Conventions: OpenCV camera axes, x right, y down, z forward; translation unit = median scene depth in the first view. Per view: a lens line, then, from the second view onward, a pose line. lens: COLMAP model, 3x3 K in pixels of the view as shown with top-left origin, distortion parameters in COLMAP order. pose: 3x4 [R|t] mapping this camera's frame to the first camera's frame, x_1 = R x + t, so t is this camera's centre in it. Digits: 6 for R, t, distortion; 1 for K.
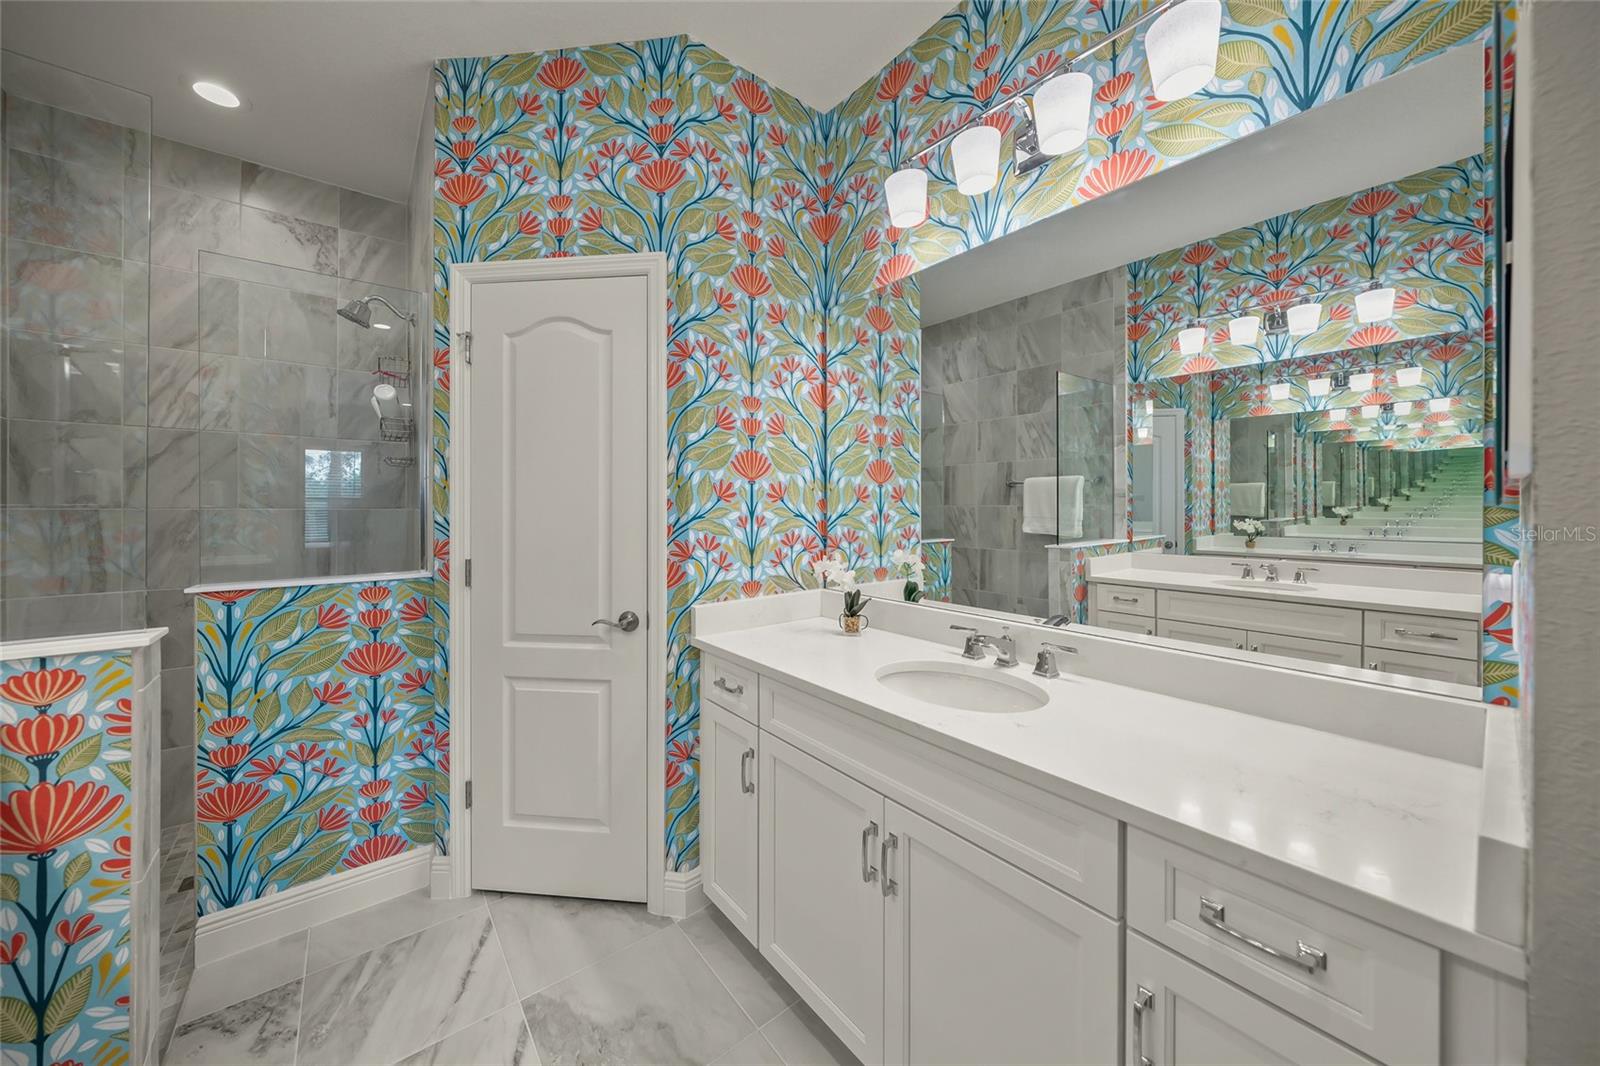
lens RADIAL K [[555.0, 0, 799.5], [0, 555.0, 500.6], [0, 0, 1]] dist [-0.002529, -0.000237]
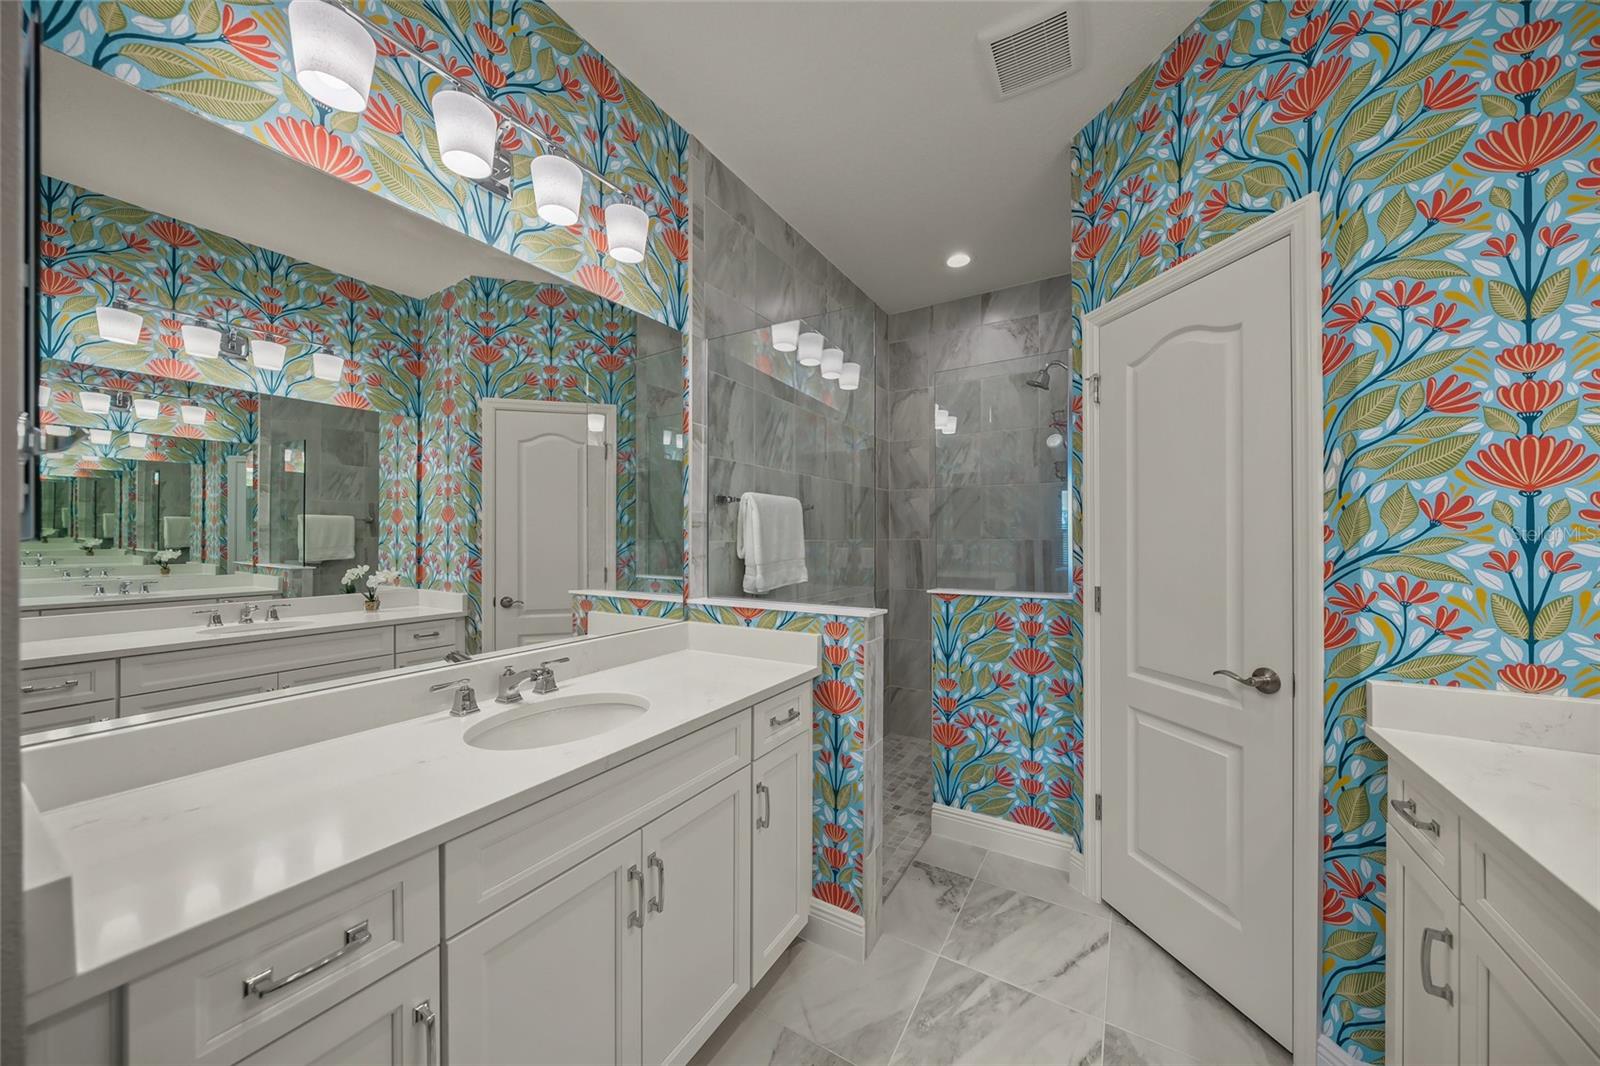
lens RADIAL K [[550.6, 0, 799.5], [0, 550.6, 527.5], [0, 0, 1]] dist [-0.003681, -0.000032]
pose [[0.336867, -0.020163, -0.941336, 0.213034], [0.015594, 0.999753, -0.015834, 0.000219], [0.941423, -0.009345, 0.337098, 0.107243]]
